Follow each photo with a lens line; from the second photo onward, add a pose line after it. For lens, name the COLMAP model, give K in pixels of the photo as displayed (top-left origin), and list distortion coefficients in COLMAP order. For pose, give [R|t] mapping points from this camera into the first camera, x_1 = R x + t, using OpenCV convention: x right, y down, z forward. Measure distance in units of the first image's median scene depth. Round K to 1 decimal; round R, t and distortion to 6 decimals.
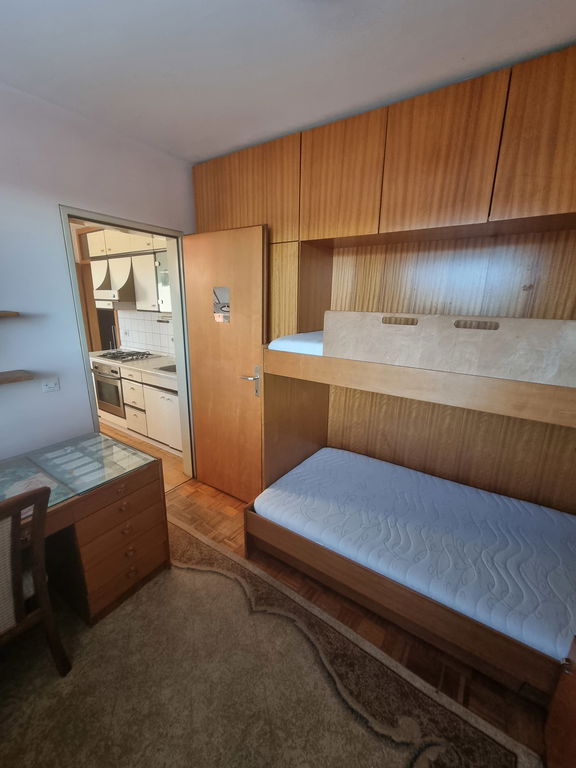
lens RADIAL K [[316.0, 0, 288.0], [0, 316.0, 384.0], [0, 0, 1]] dist [-0.003464, -0.000277]
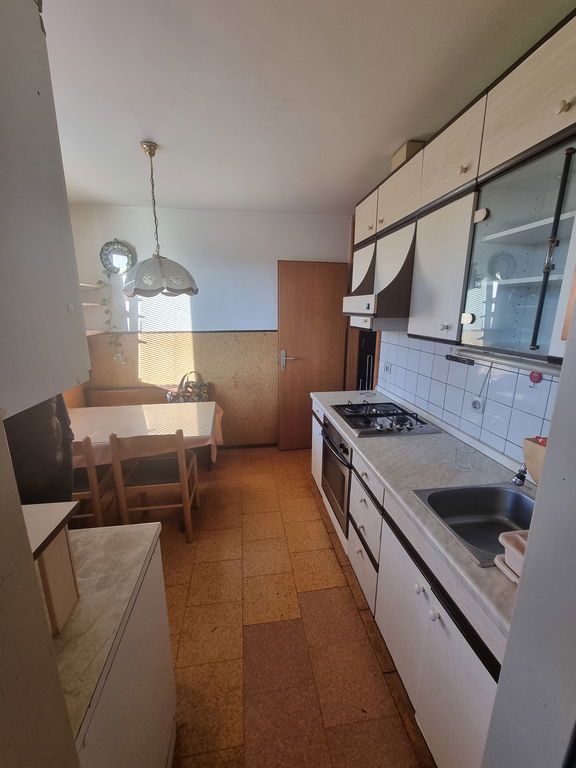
lens RADIAL K [[316.0, 0, 288.0], [0, 316.0, 384.0], [0, 0, 1]] dist [-0.003464, -0.000277]
pose [[0.674131, 0.152865, -0.722620, -0.245602], [-0.180263, 0.982815, 0.039741, -0.148189], [0.716277, 0.103471, 0.690102, 0.551252]]
